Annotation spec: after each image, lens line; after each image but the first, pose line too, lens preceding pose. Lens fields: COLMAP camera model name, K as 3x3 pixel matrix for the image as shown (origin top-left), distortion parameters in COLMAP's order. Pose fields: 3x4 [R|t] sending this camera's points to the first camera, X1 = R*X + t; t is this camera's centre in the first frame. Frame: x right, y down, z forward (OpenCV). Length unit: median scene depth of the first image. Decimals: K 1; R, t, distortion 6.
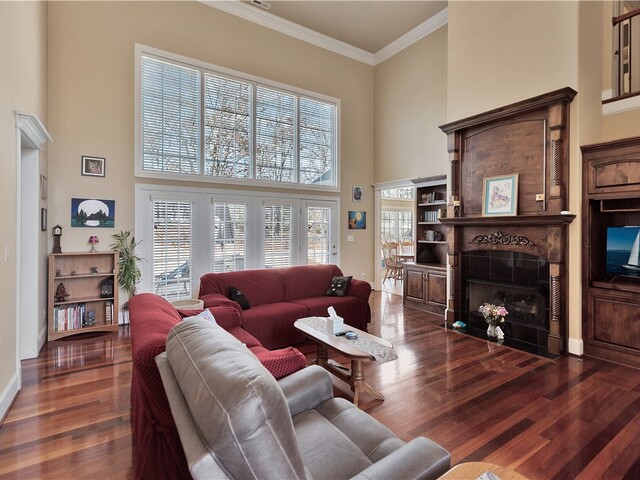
lens RADIAL K [[325.7, 0, 321.5], [0, 325.7, 234.6], [0, 0, 1]] dist [0.000073, -0.000864]
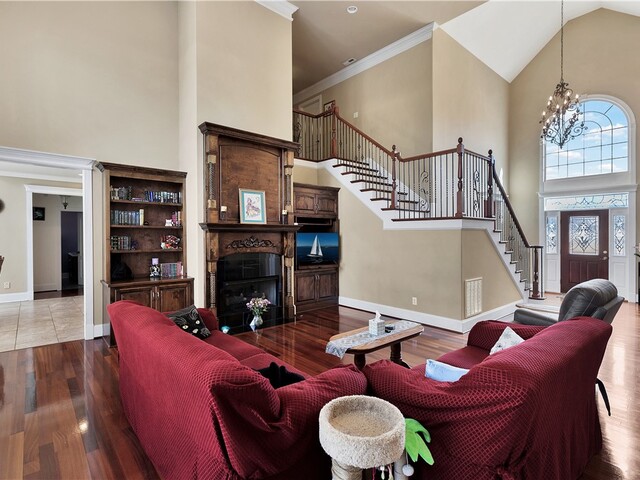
lens RADIAL K [[325.7, 0, 322.4], [0, 325.7, 236.9], [0, 0, 1]] dist [0.000073, -0.000864]
pose [[-0.122781, -0.009526, 0.992388, -0.668596], [0.013222, 0.999849, 0.011233, -0.018354], [-0.992346, 0.014501, -0.122636, 0.898648]]
